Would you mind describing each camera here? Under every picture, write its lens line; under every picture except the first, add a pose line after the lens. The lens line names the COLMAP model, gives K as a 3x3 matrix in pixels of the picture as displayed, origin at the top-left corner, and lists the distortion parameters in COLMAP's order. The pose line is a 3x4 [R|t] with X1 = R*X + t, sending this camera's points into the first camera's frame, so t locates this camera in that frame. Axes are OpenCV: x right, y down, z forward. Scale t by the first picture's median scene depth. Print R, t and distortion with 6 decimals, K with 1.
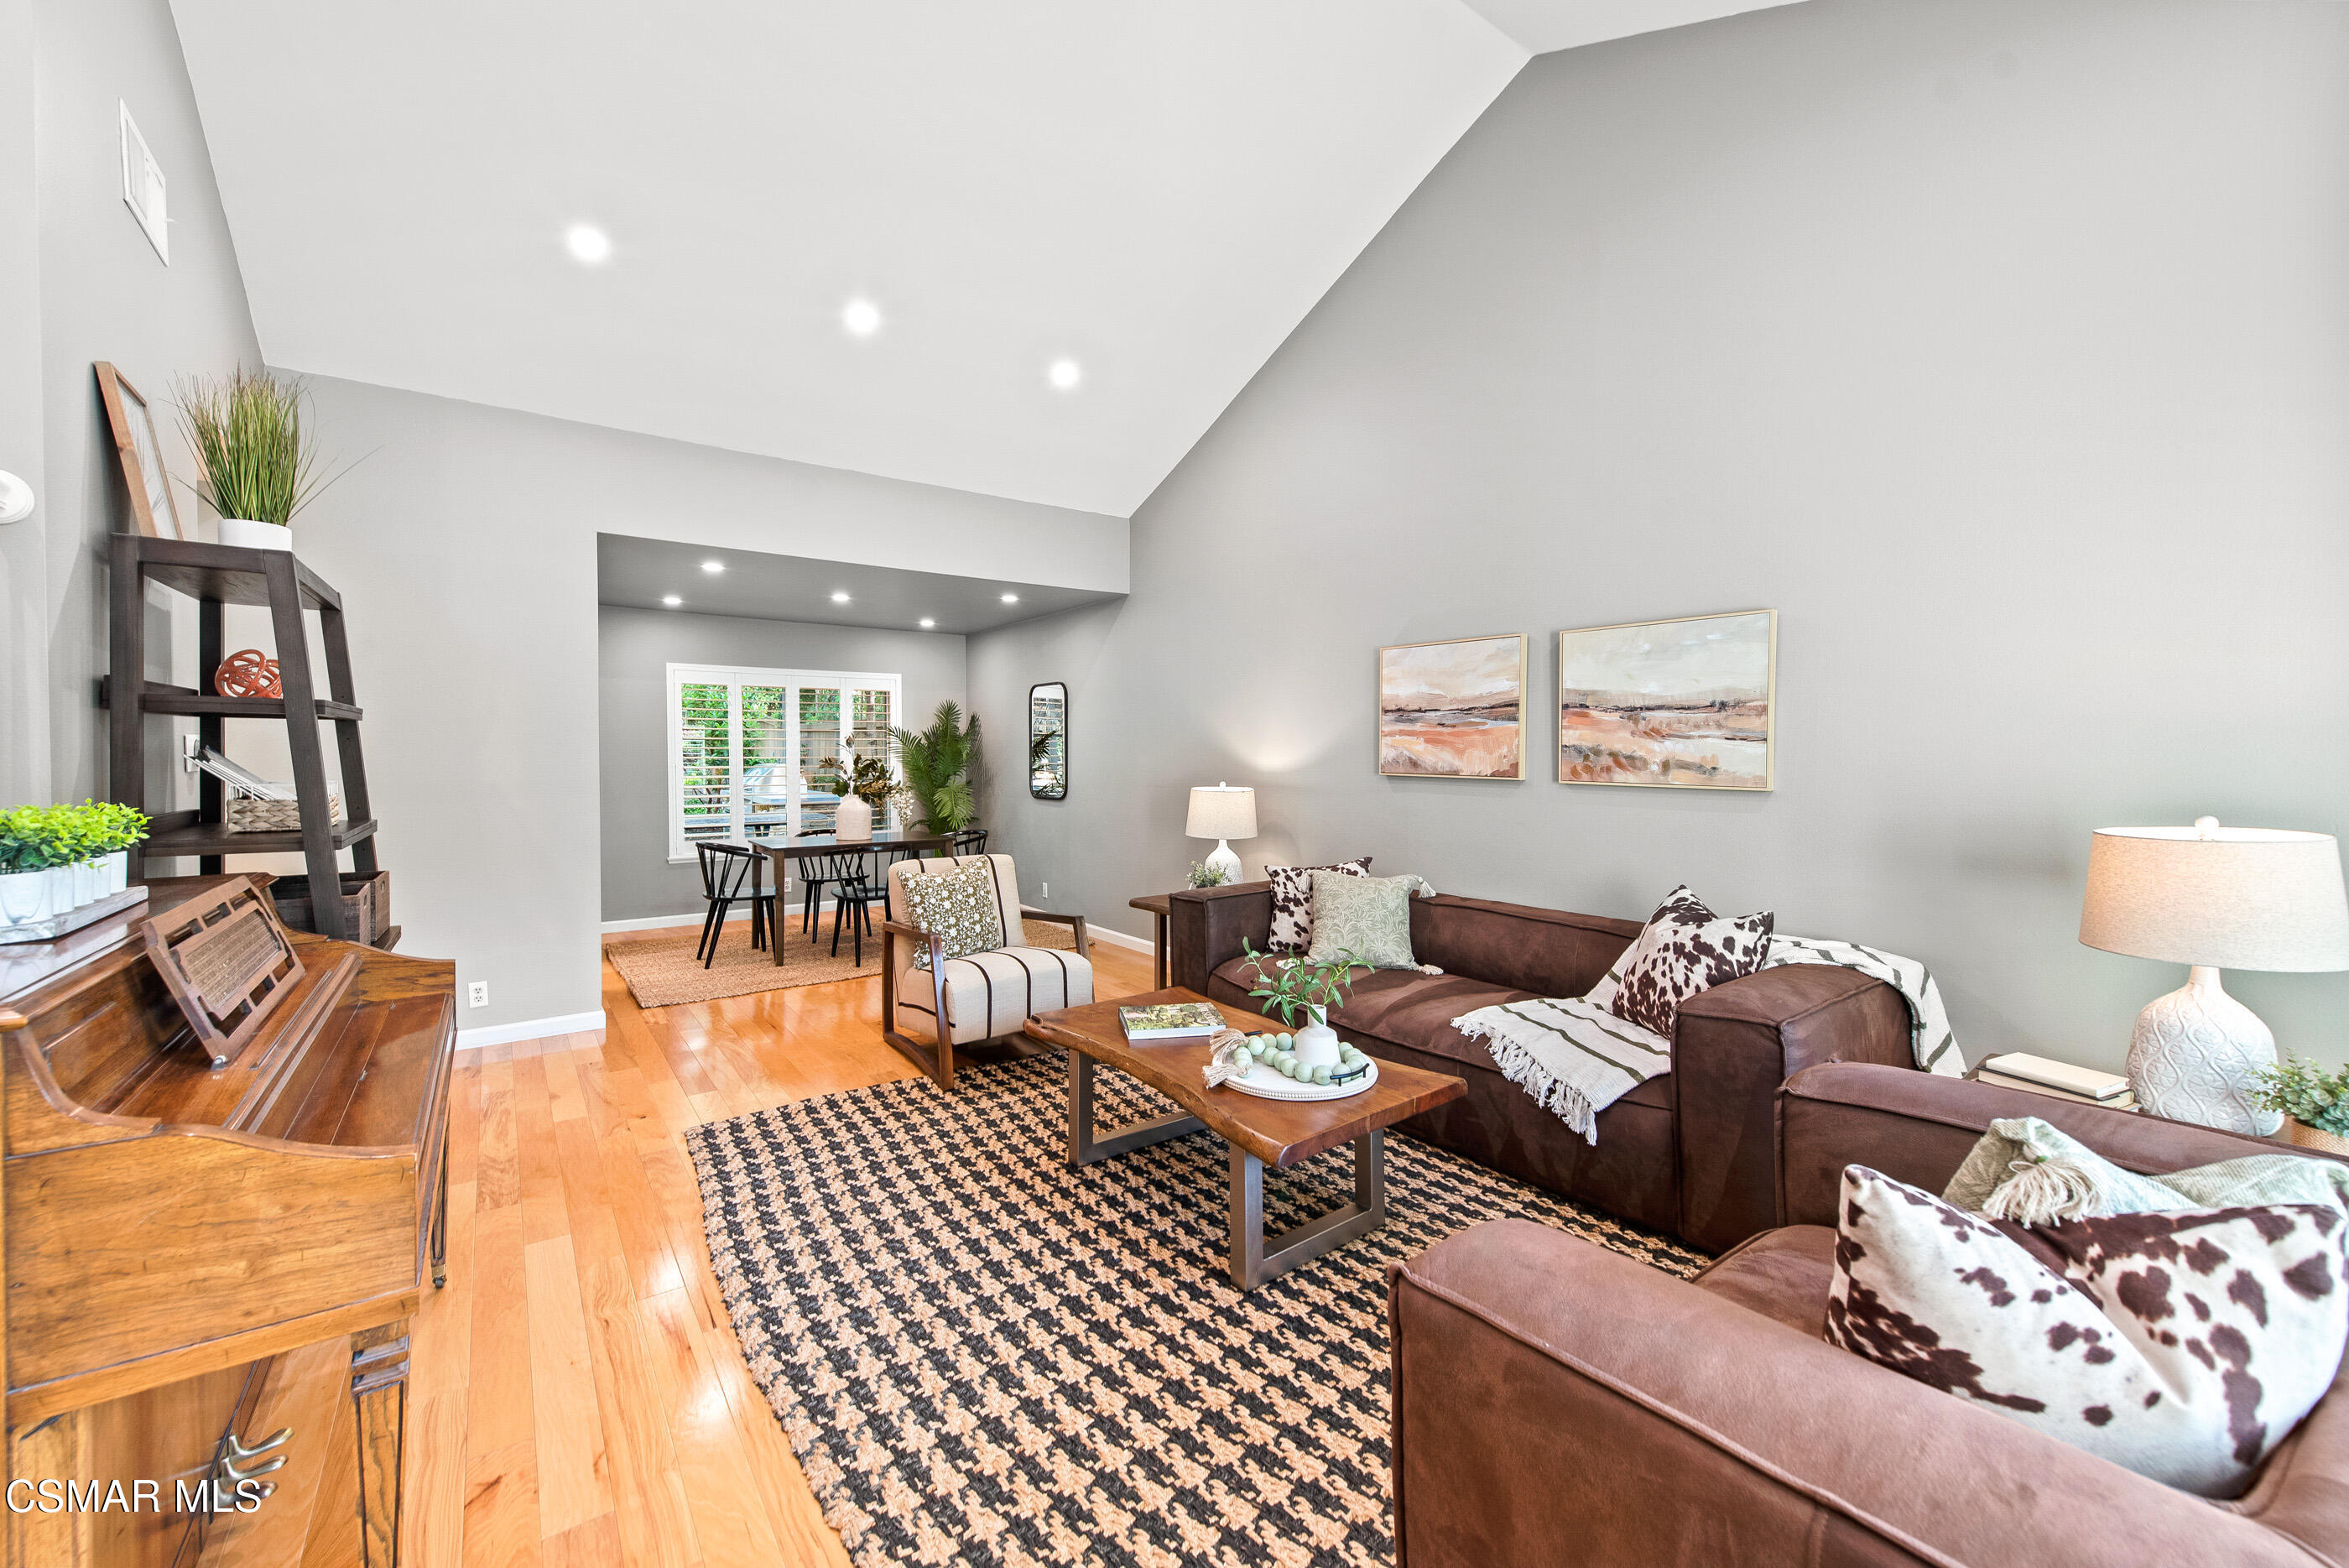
lens RADIAL K [[927.3, 0, 1174.1], [0, 927.3, 769.3], [0, 0, 1]] dist [0.020154, -0.008715]
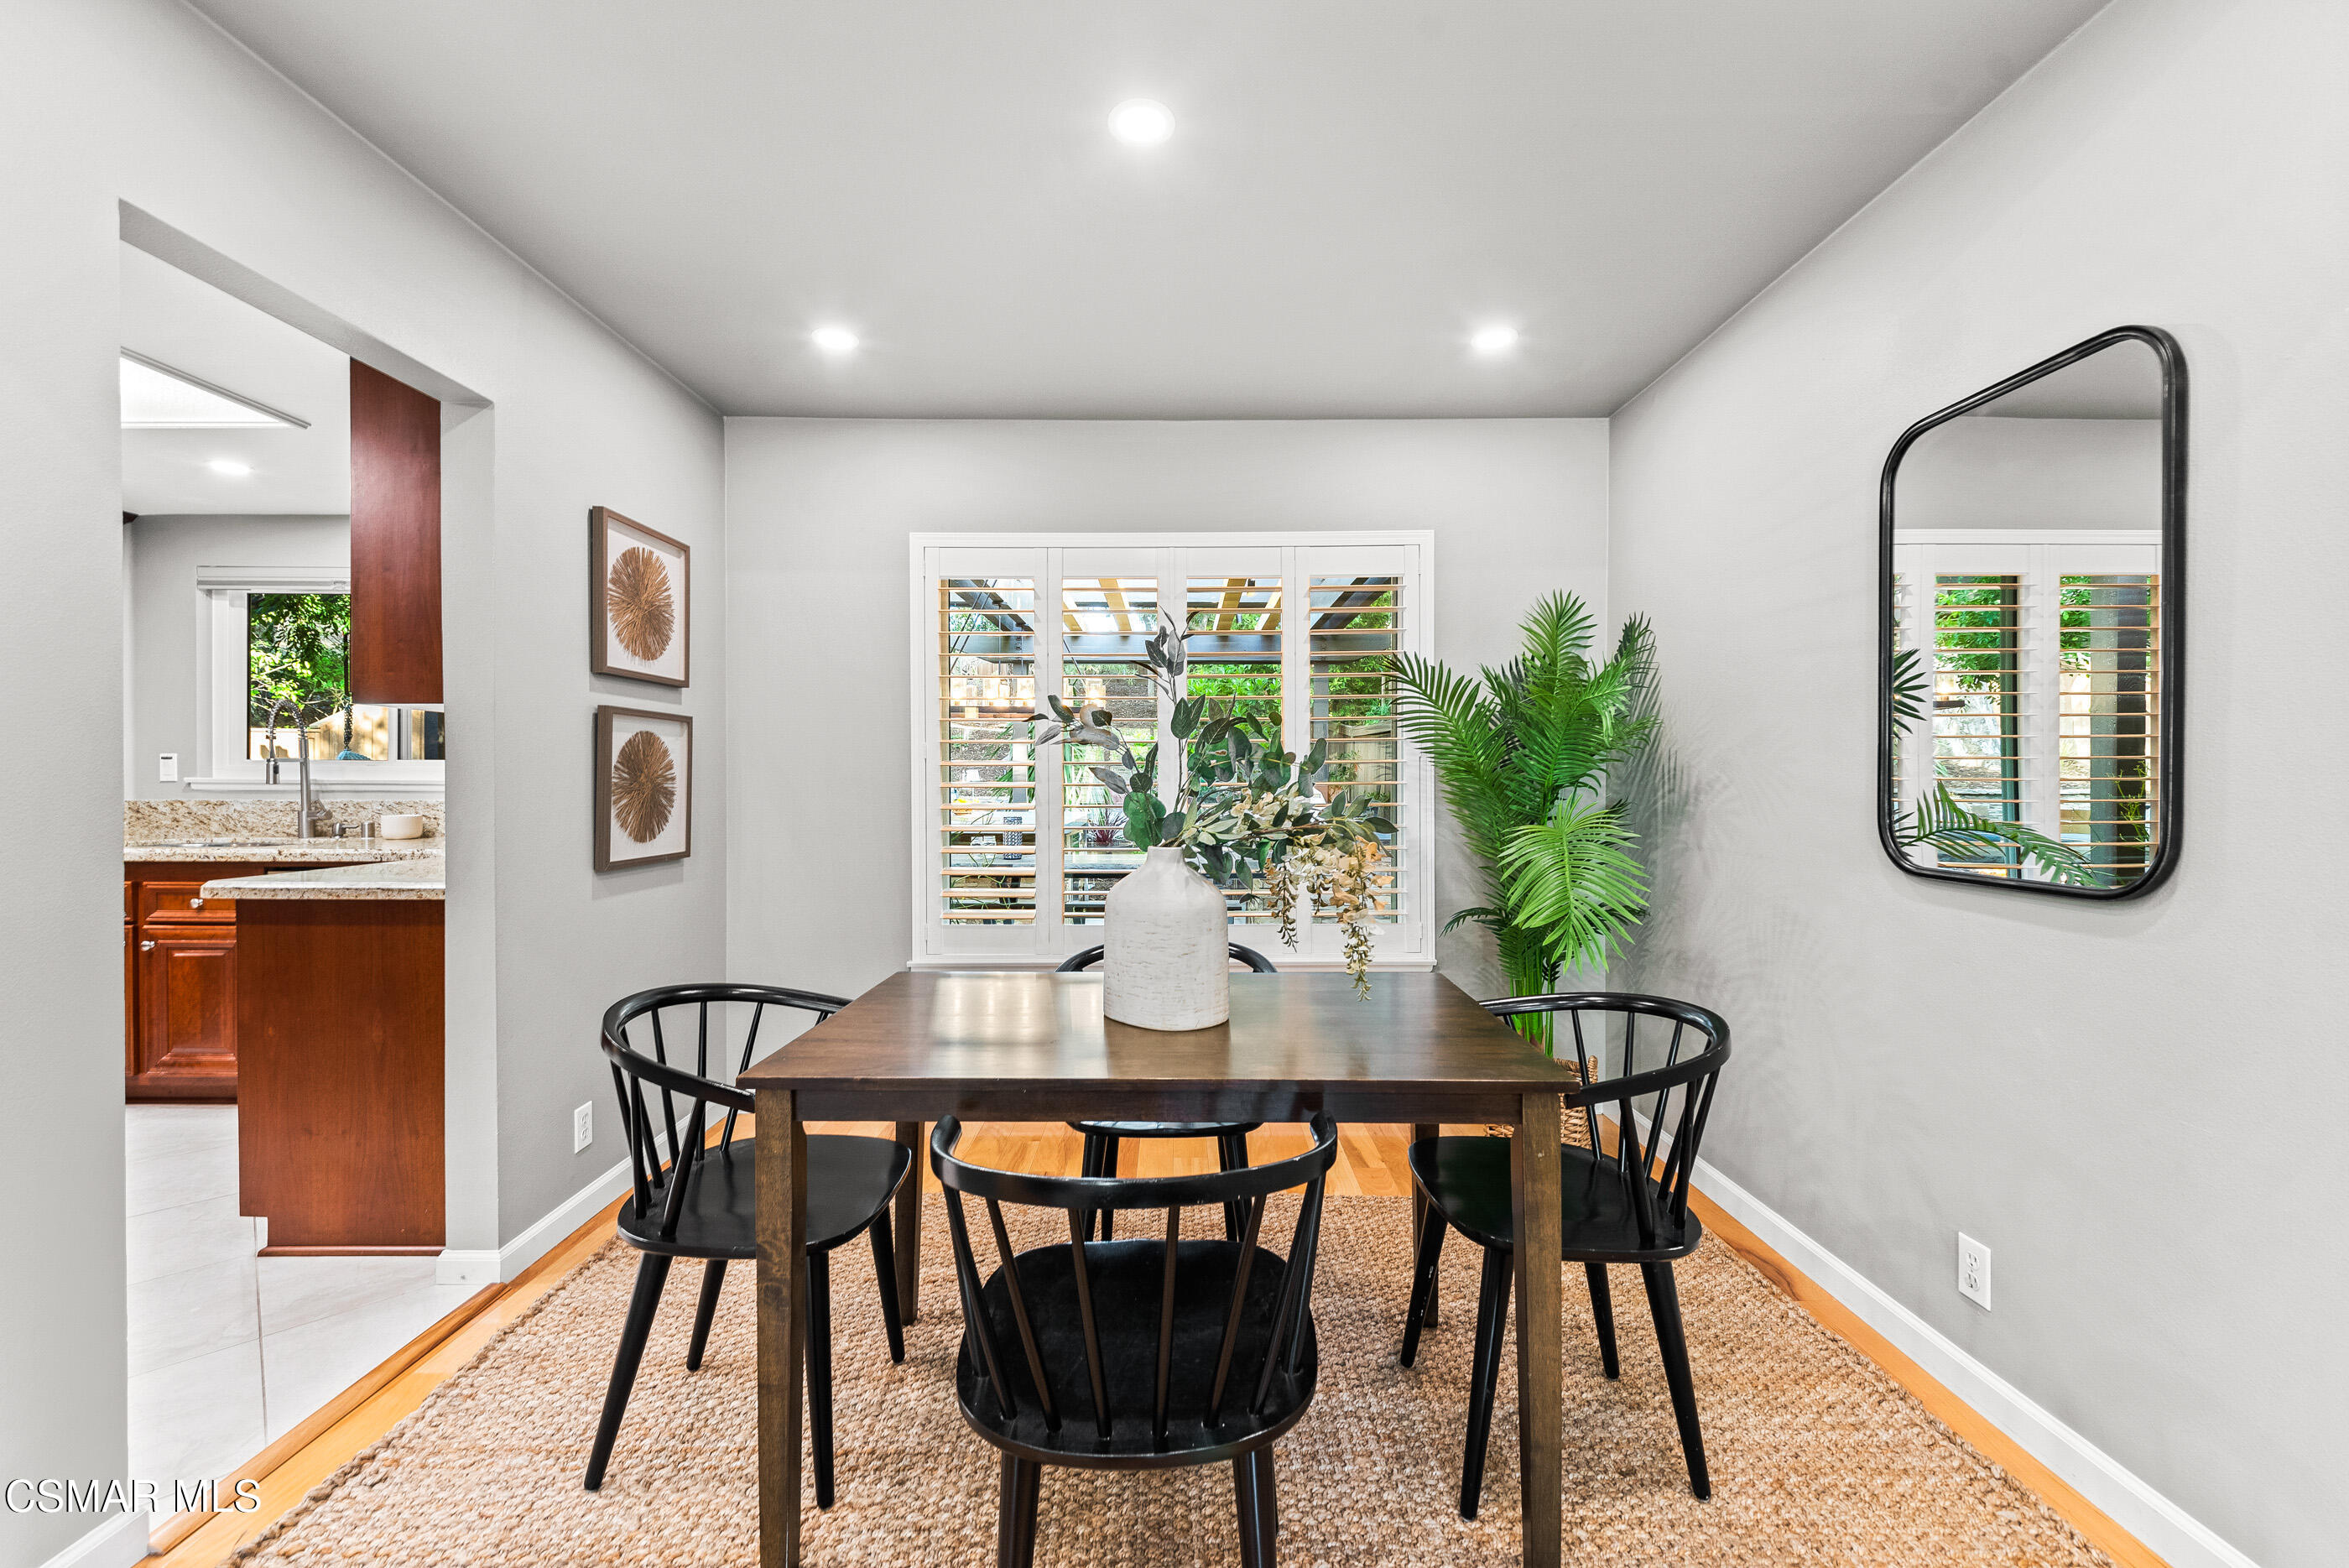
lens RADIAL K [[947.1, 0, 1165.7], [0, 947.1, 776.2], [0, 0, 1]] dist [0.002863, 0.000482]
pose [[0.801893, 0.004106, -0.597454, -0.313346], [-0.011564, 0.999896, -0.008650, 0.015809], [0.597356, 0.013846, 0.801857, 1.329250]]
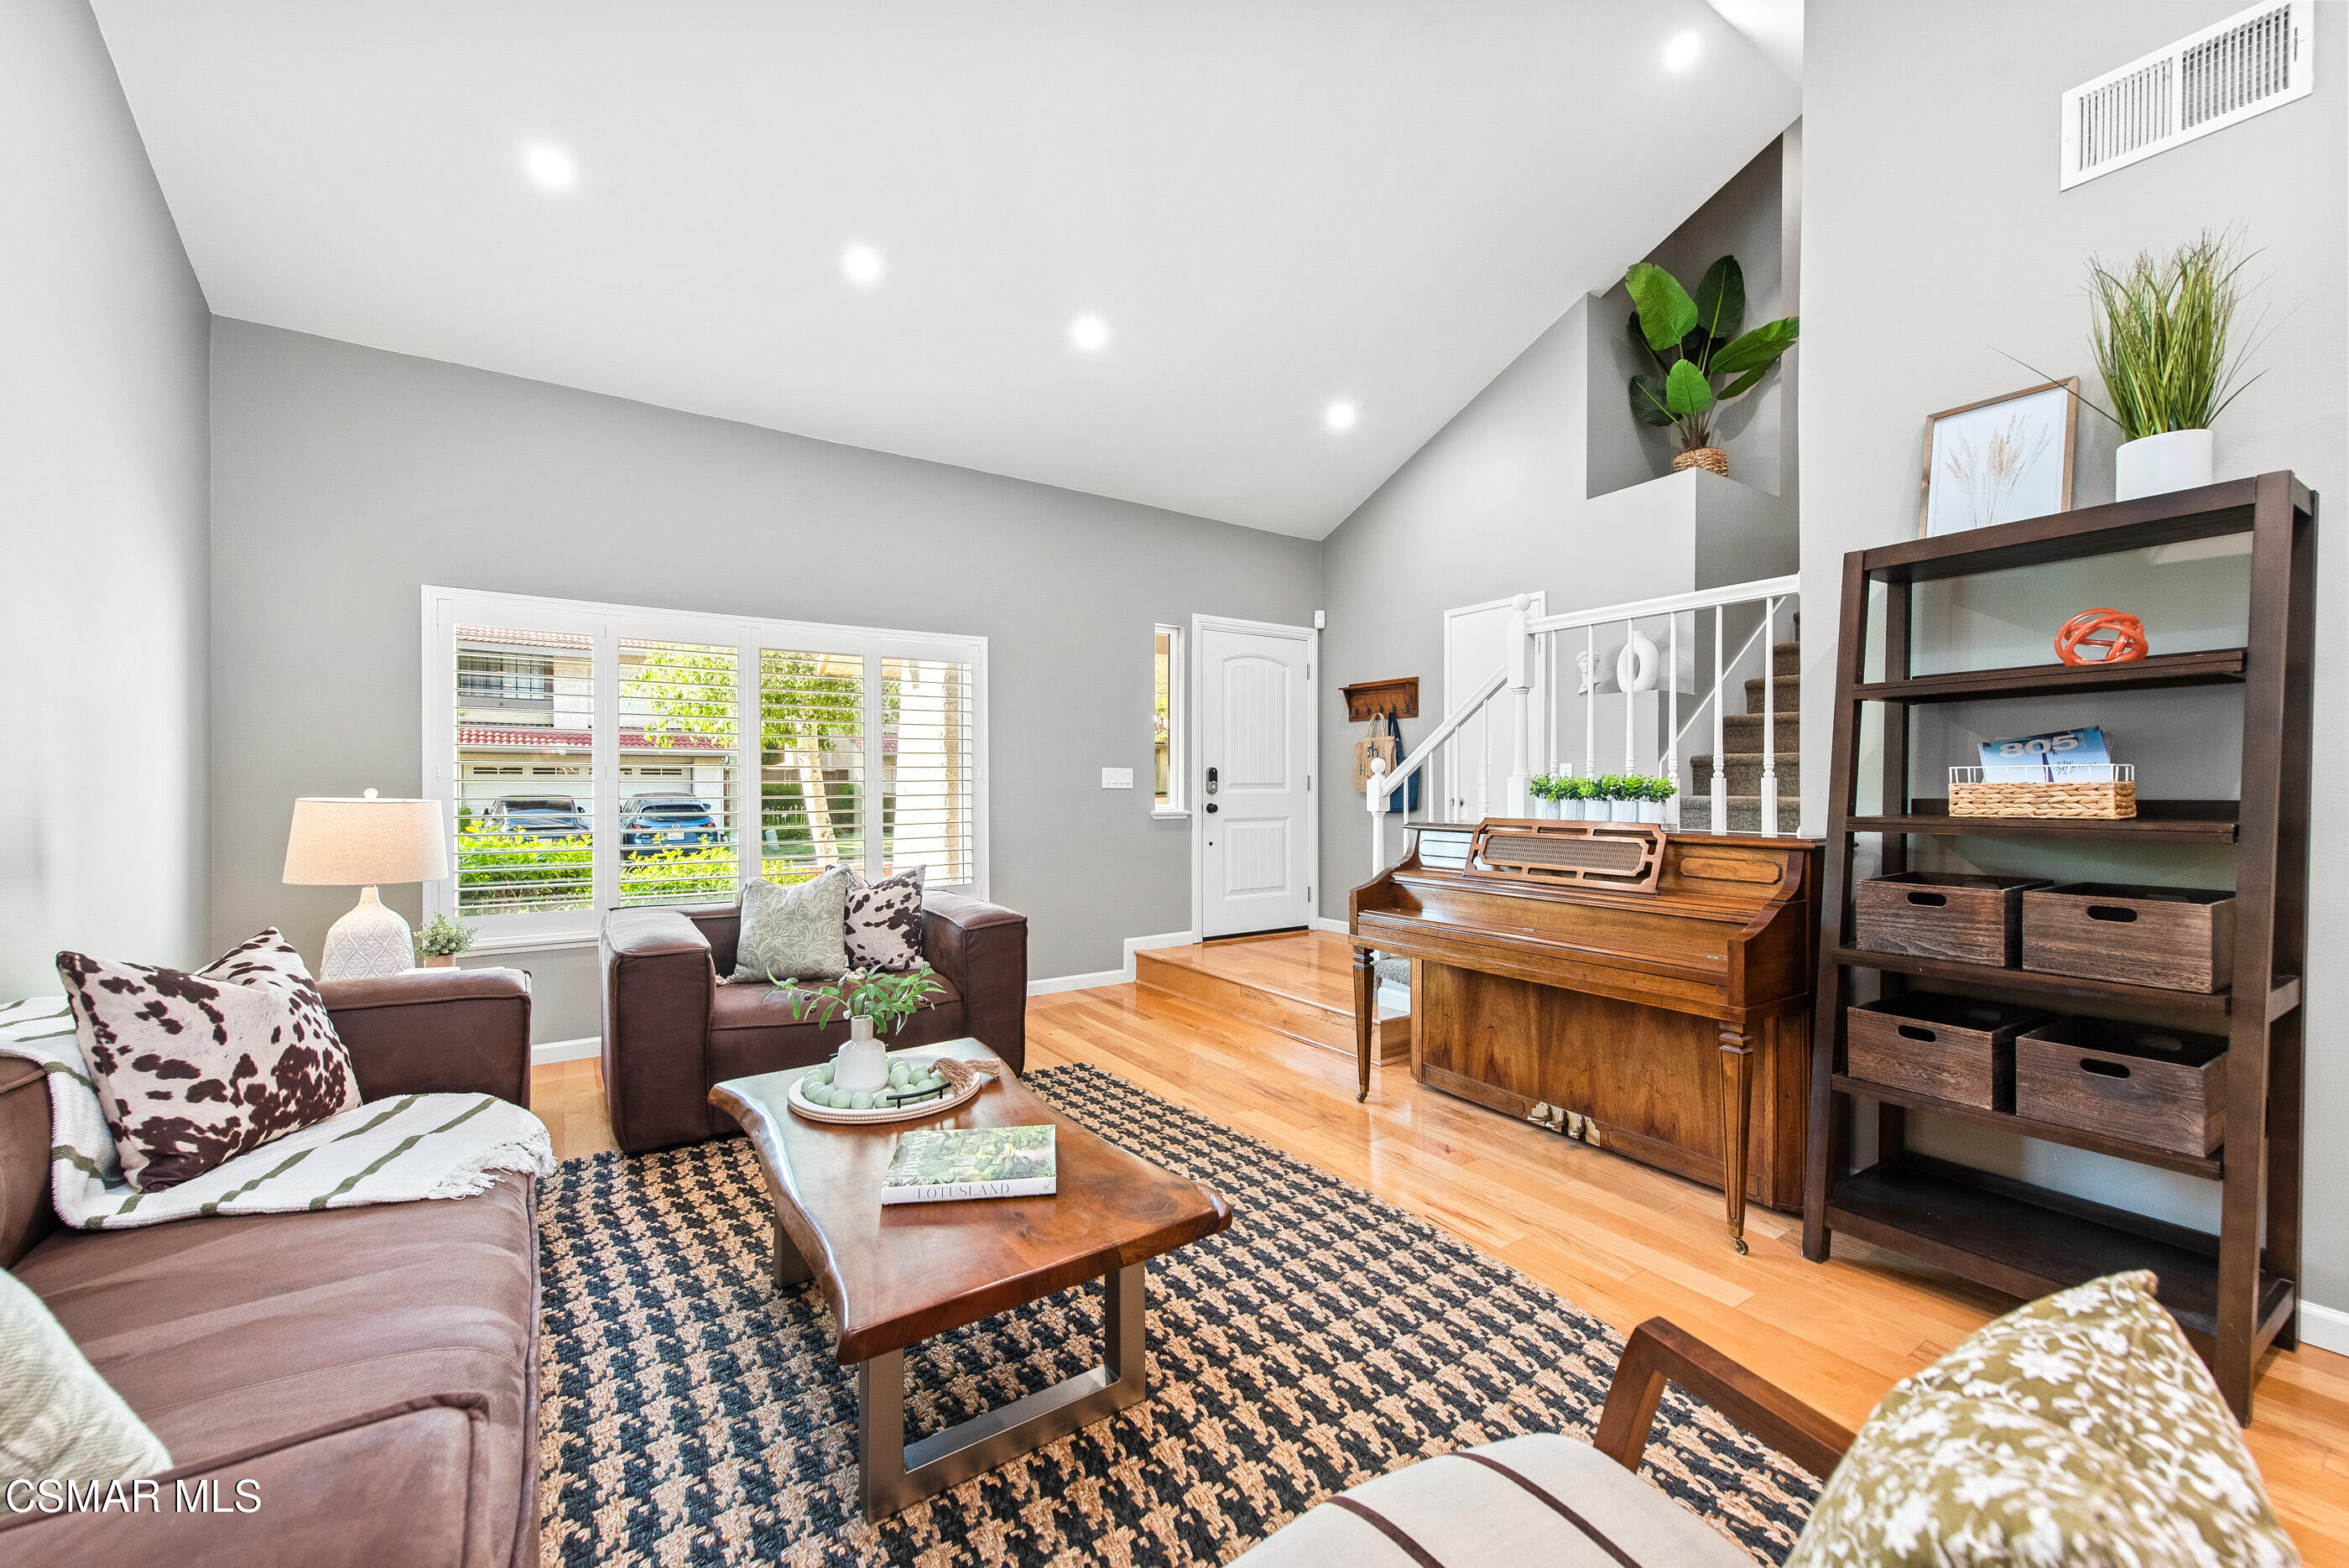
lens RADIAL K [[919.7, 0, 1176.2], [0, 919.7, 780.9], [0, 0, 1]] dist [0.010328, -0.000358]
pose [[-0.999028, -0.000127, 0.044075, -0.126527], [0.000302, 0.999953, 0.009727, 0.013048], [-0.044074, 0.009730, -0.998981, 1.264264]]
